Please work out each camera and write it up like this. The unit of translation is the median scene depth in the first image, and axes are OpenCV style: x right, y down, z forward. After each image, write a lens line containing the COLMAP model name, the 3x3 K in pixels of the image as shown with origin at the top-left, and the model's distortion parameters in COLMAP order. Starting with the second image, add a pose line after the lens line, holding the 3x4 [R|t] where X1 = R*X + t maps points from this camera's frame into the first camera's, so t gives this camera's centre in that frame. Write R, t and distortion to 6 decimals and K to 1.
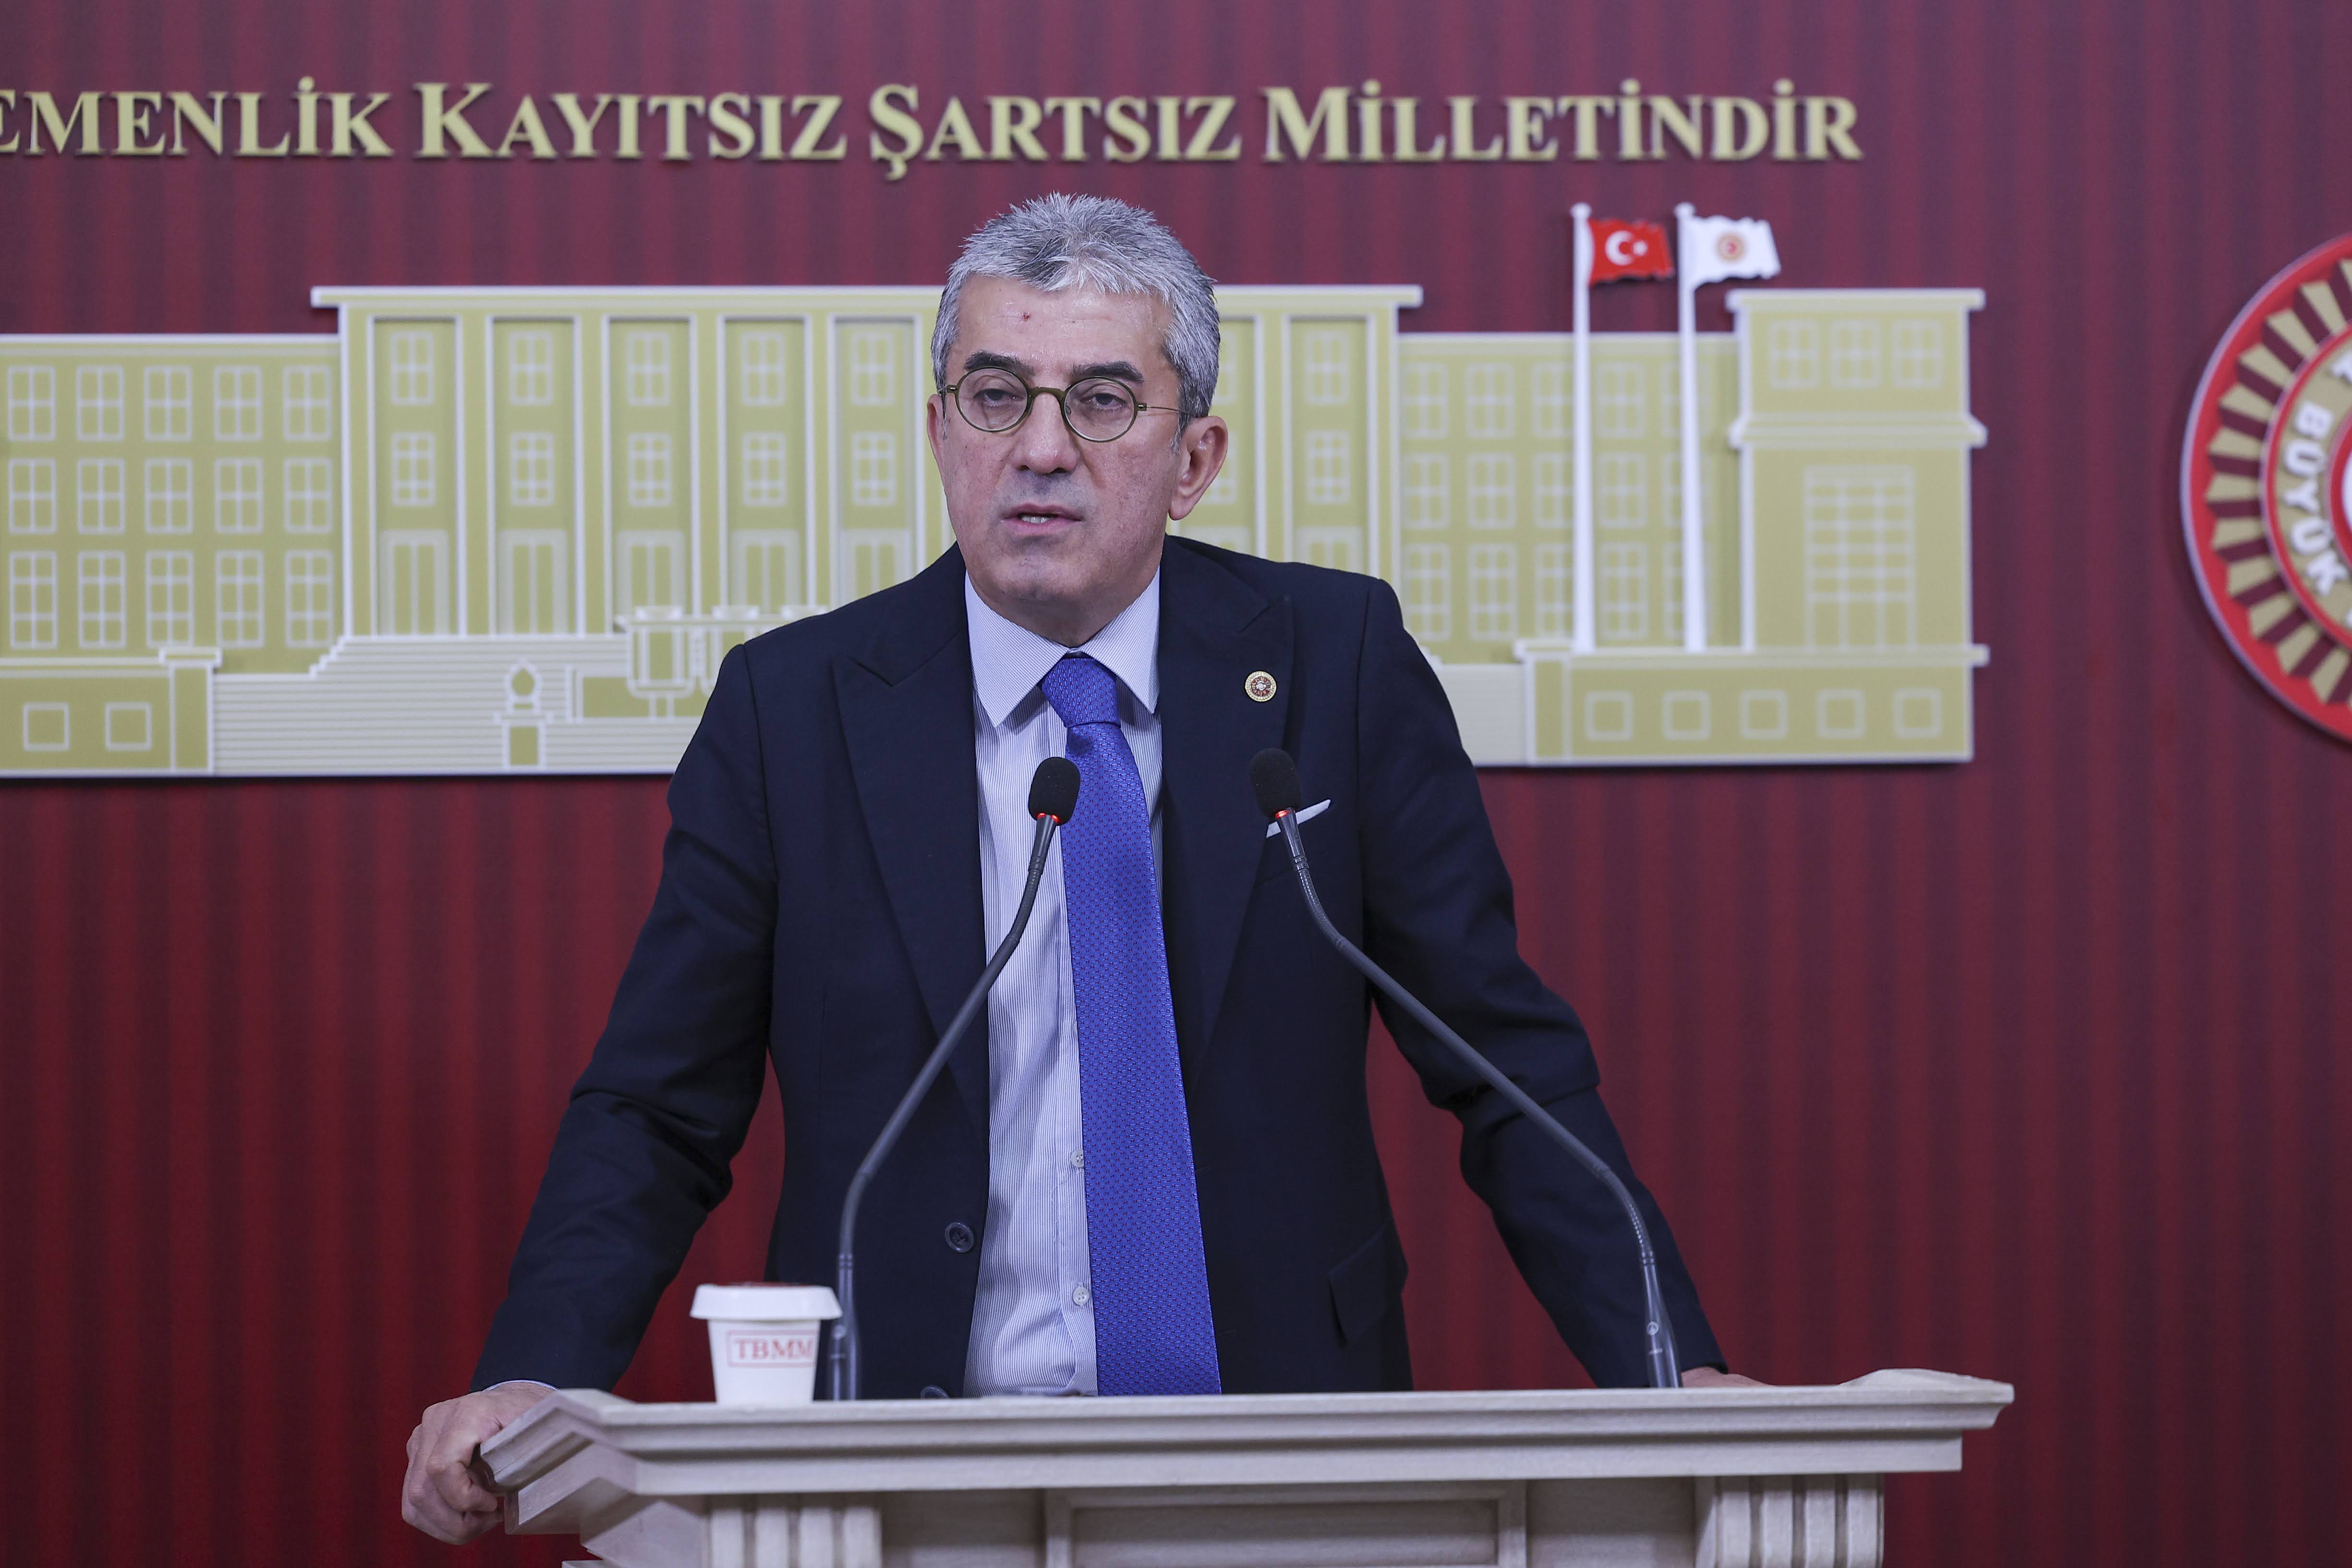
lens RADIAL K [[9080.2, 0, 1105.8], [0, 9080.2, 840.3], [0, 0, 1]] dist [0.004882, 0.000000]
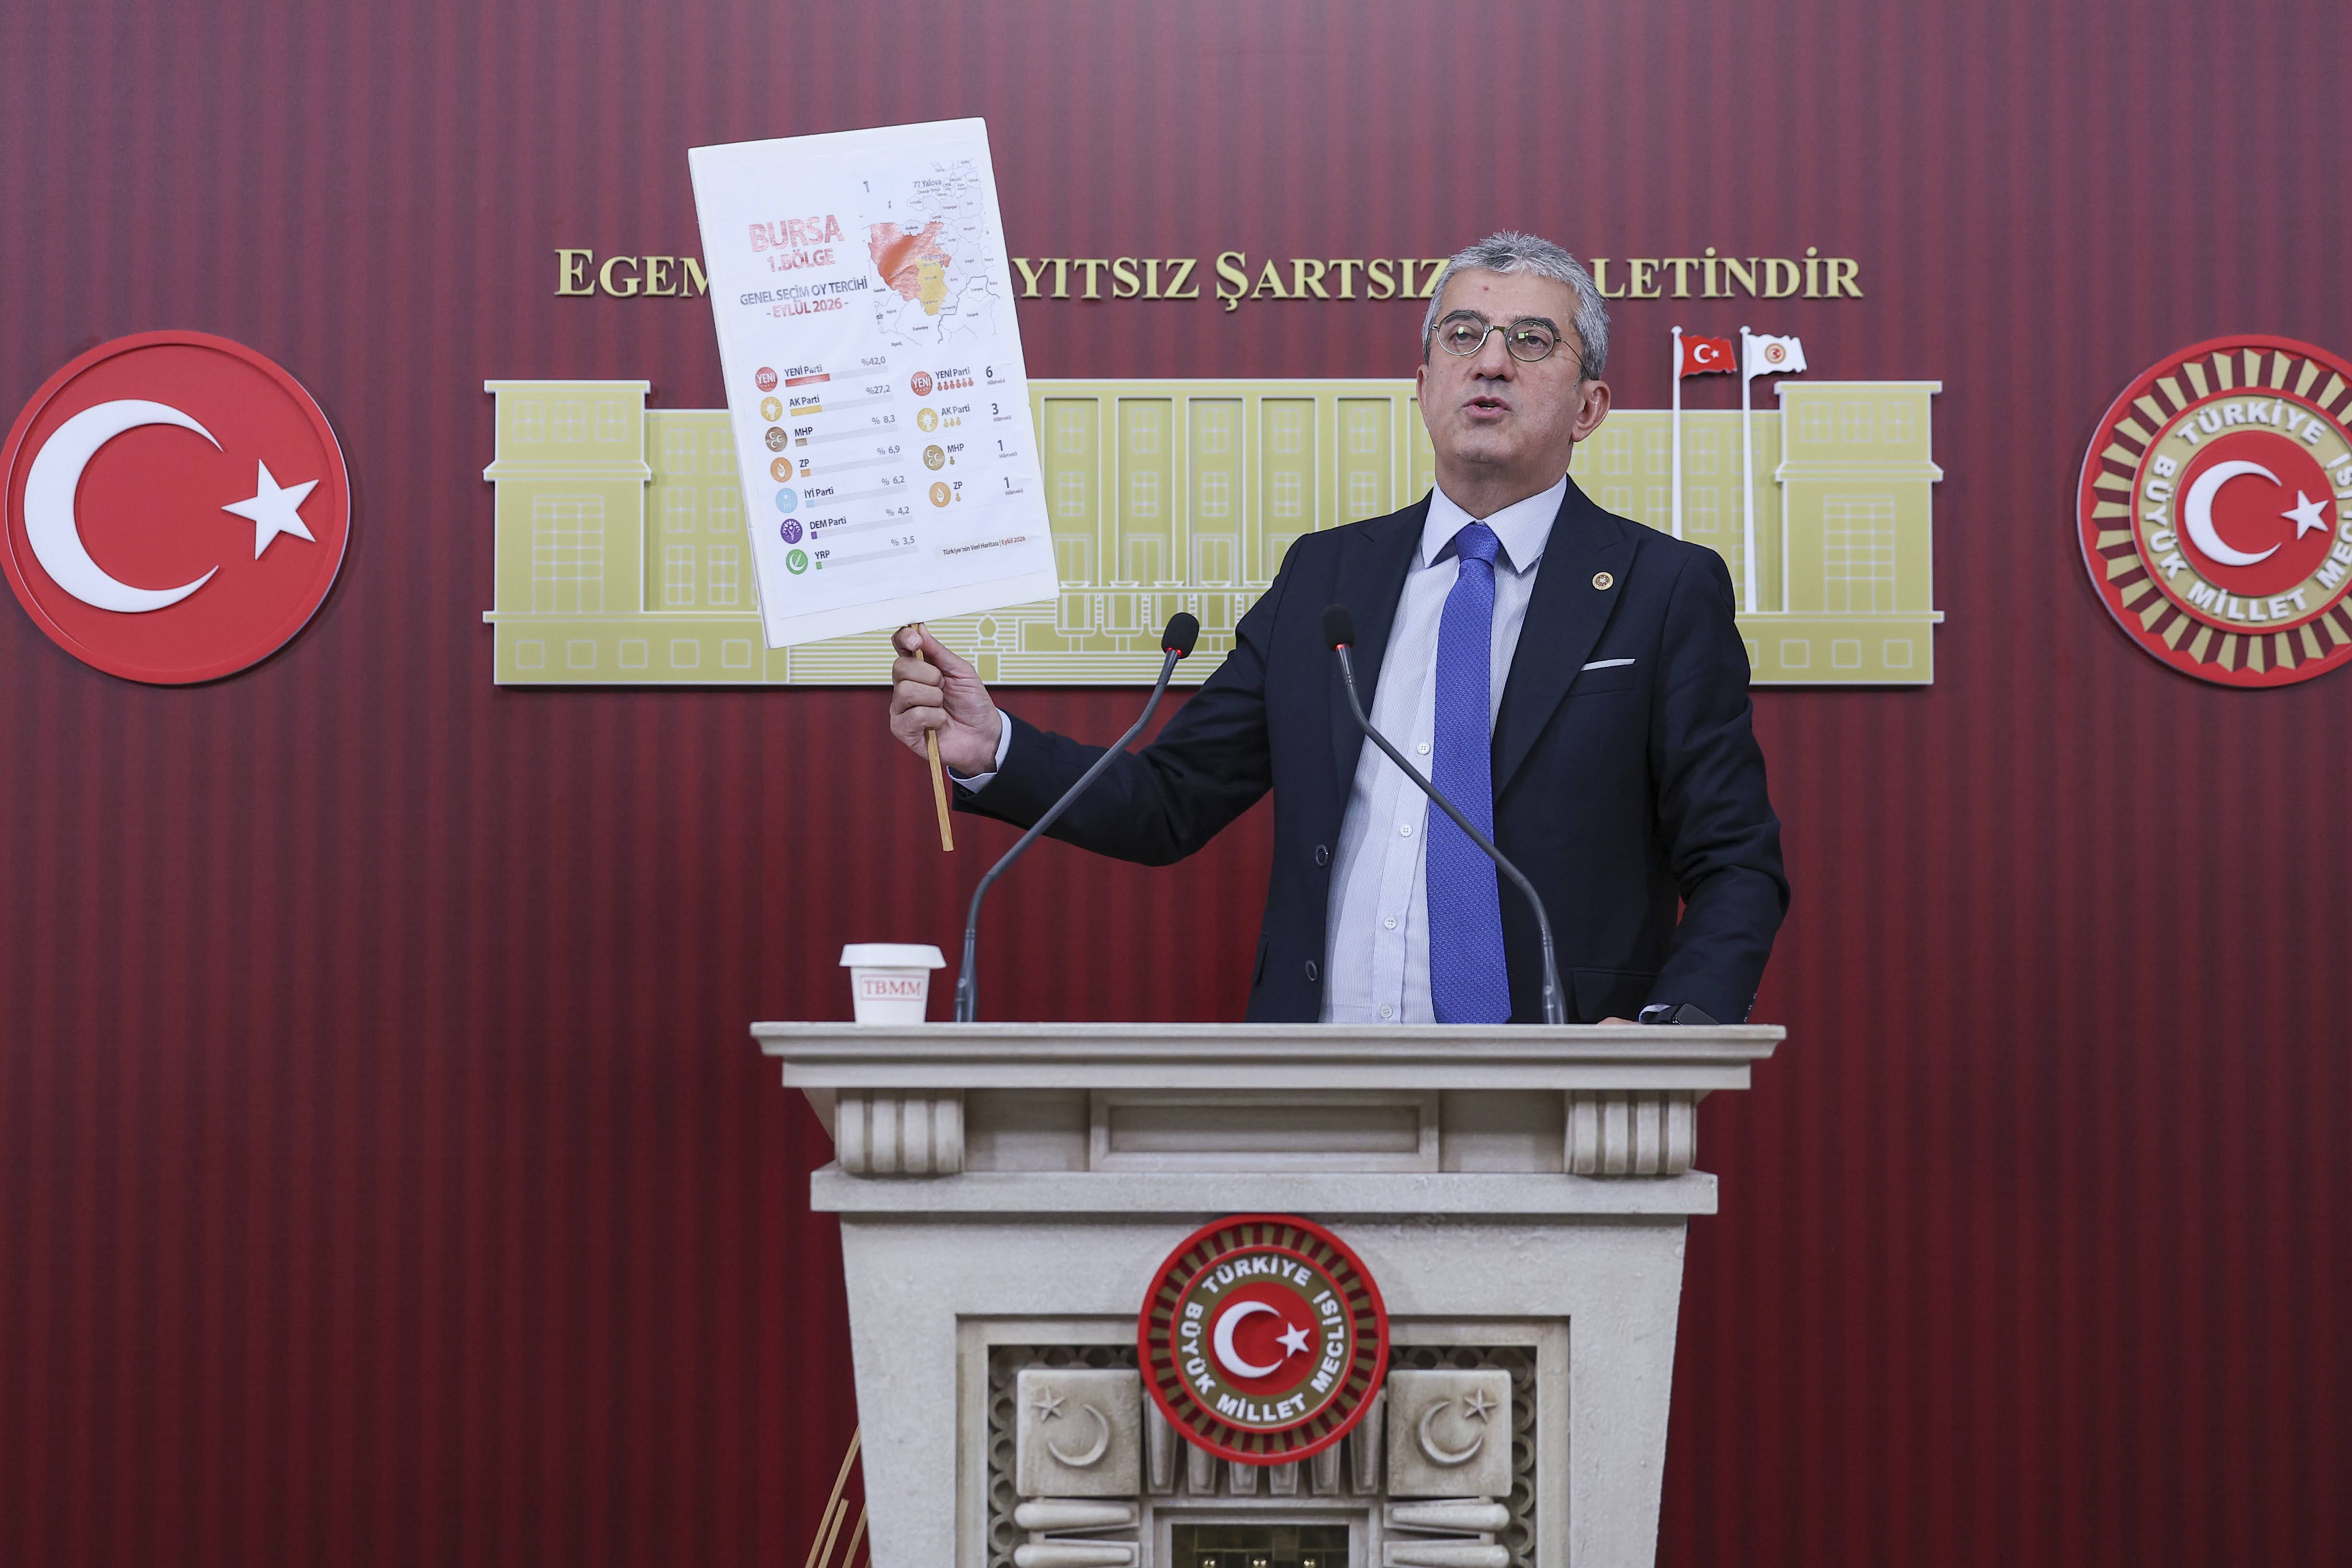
lens RADIAL K [[4533.0, 0, 1160.5], [0, 4533.0, 768.4], [0, 0, 1]] dist [-0.022040, 0.000000]
pose [[0.987807, 0.002550, -0.155664, 0.085917], [-0.008629, 0.999225, -0.038392, 0.036056], [0.155445, 0.039267, 0.987064, 0.224748]]
